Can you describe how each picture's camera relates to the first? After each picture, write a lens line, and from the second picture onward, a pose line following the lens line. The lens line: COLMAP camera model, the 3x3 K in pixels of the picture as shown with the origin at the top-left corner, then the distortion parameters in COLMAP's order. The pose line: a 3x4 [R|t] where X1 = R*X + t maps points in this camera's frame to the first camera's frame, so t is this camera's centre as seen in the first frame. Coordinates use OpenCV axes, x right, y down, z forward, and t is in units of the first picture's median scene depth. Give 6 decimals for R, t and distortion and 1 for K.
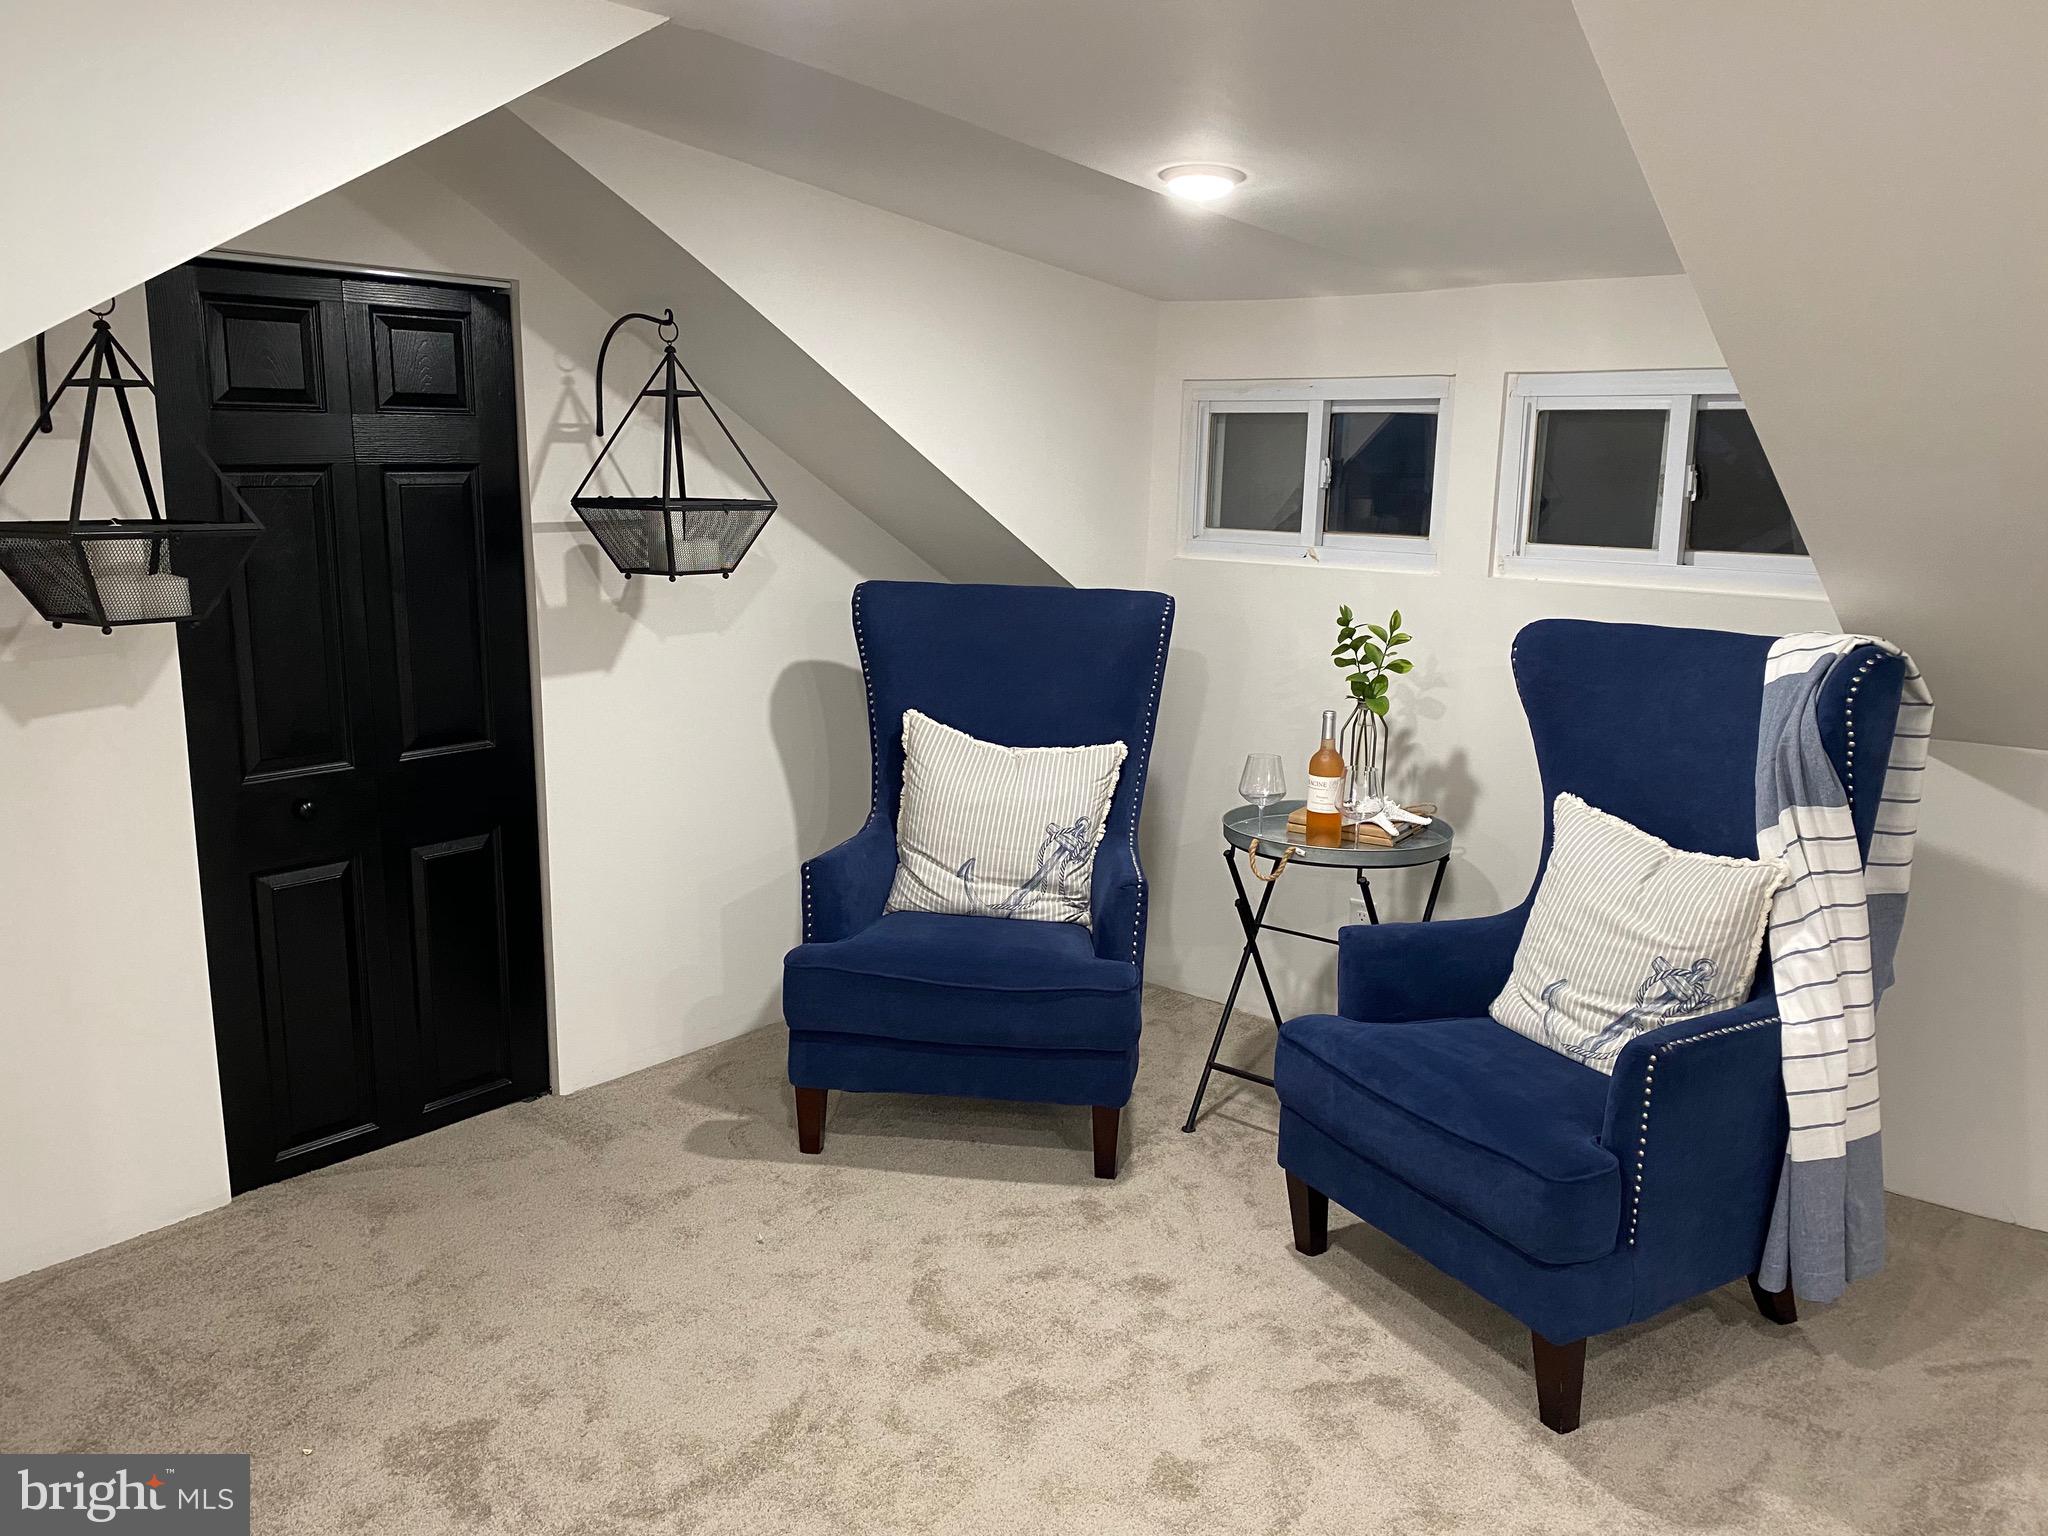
lens RADIAL K [[1559.5, 0, 1024.0], [0, 1559.5, 768.0], [0, 0, 1]] dist [0.087925, -0.123938]
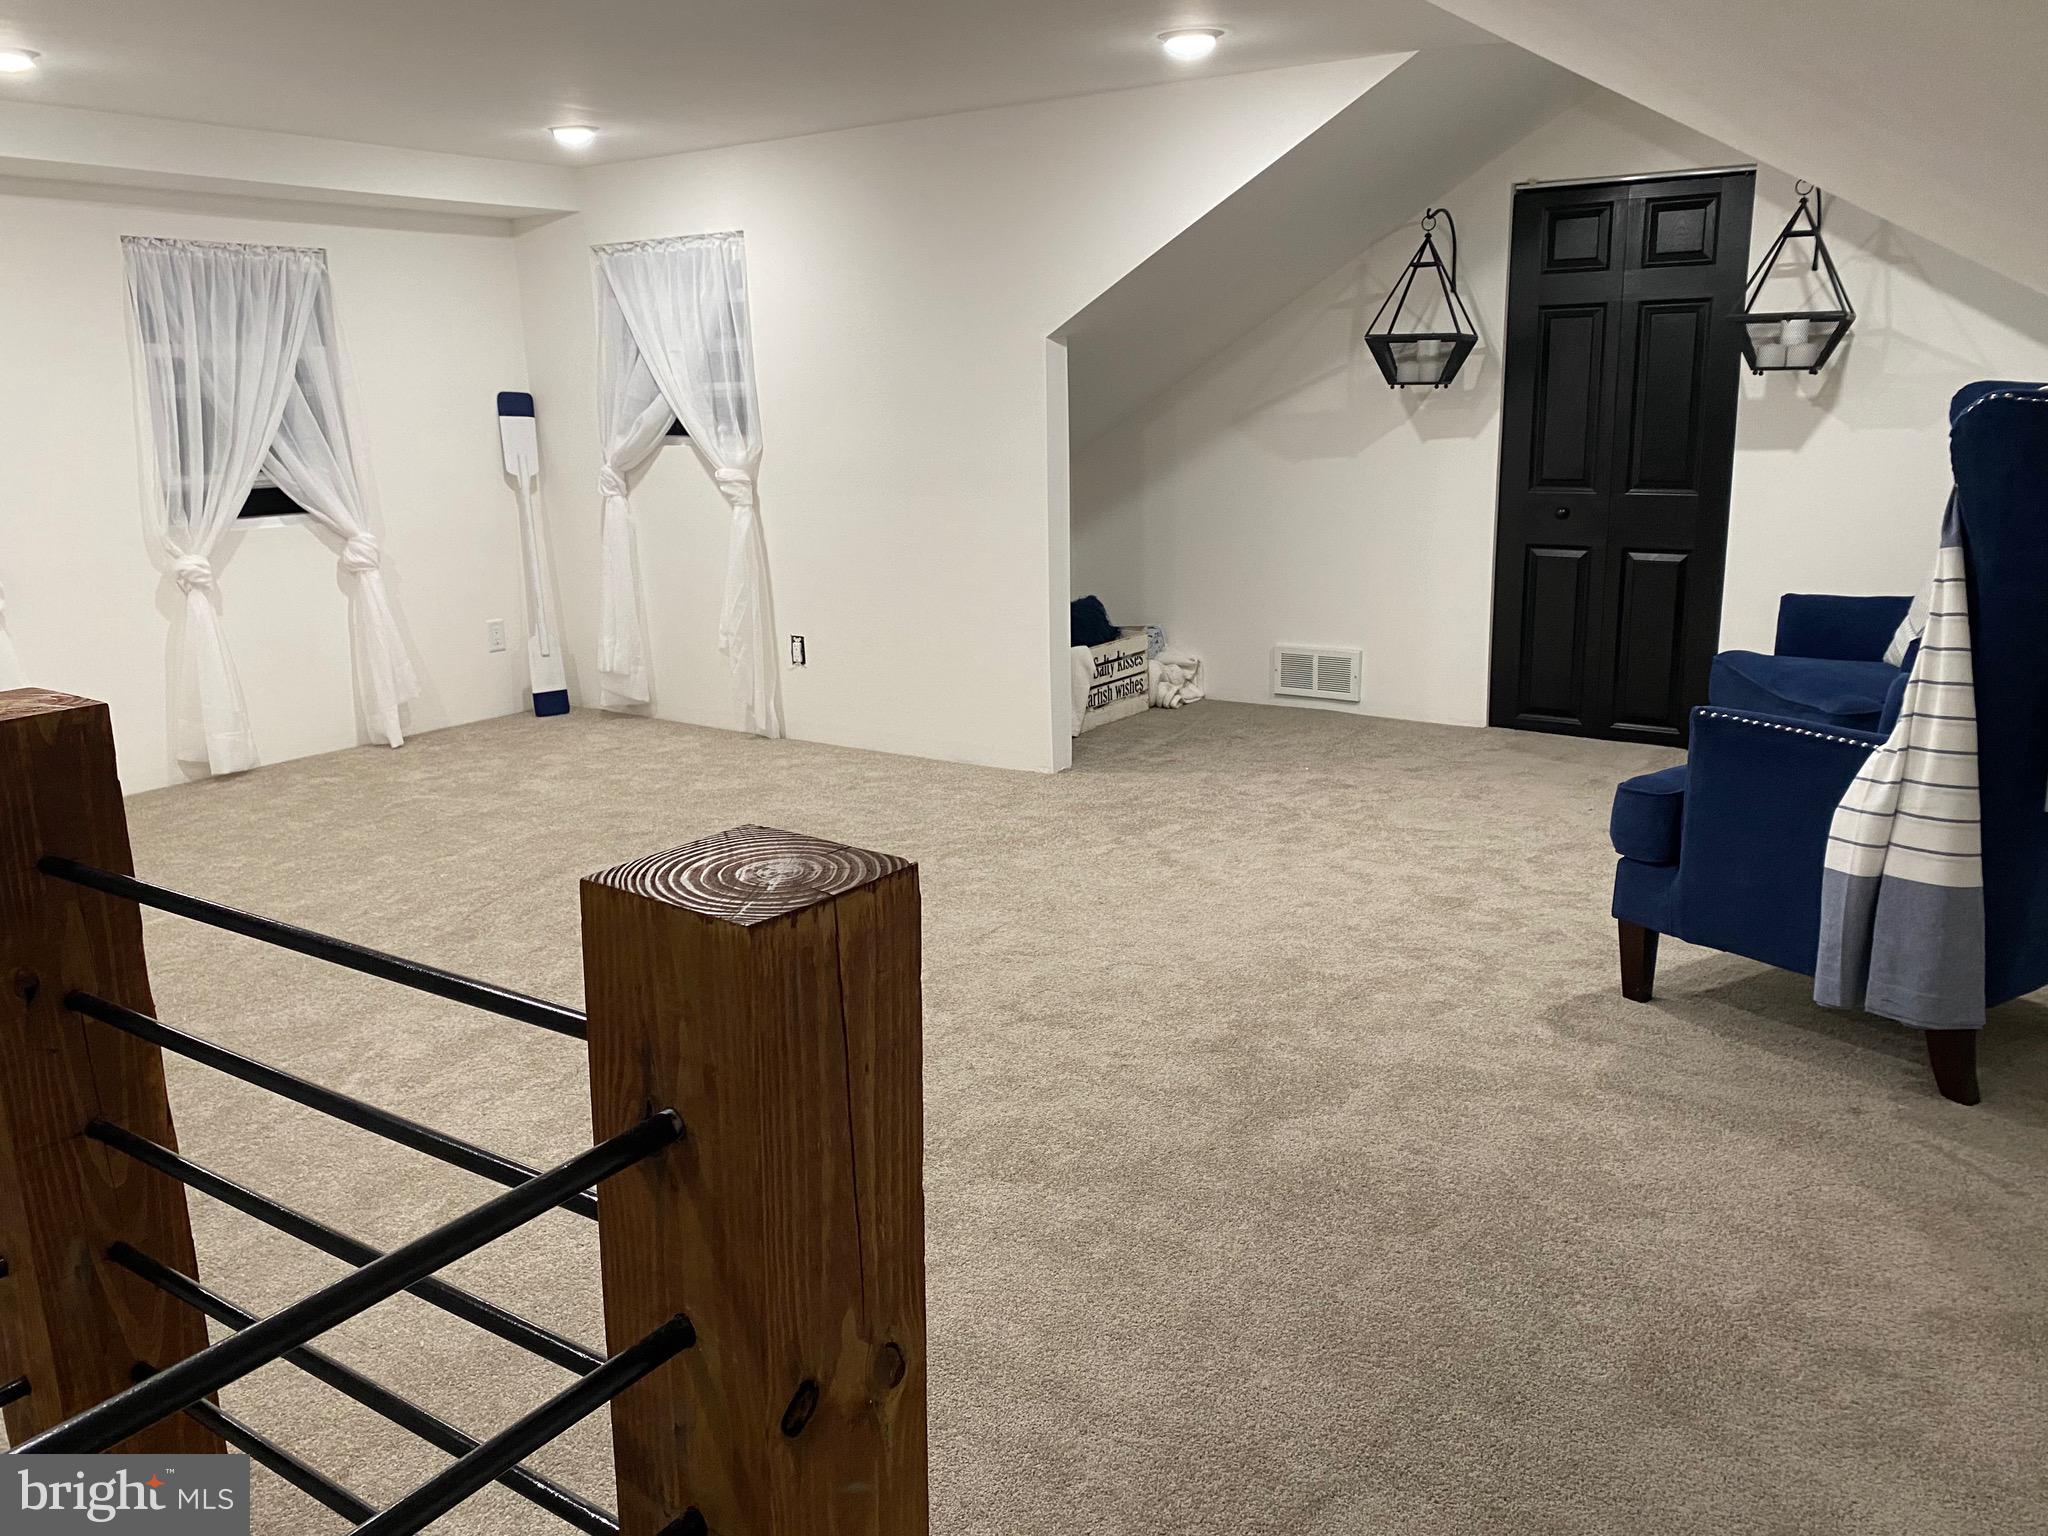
lens RADIAL K [[1559.5, 0, 1024.0], [0, 1559.5, 768.0], [0, 0, 1]] dist [0.087925, -0.123938]
pose [[0.111888, 0.228693, -0.967047, 1.195075], [-0.184234, 0.961061, 0.205961, 0.048240], [0.976493, 0.155118, 0.149664, 0.229782]]
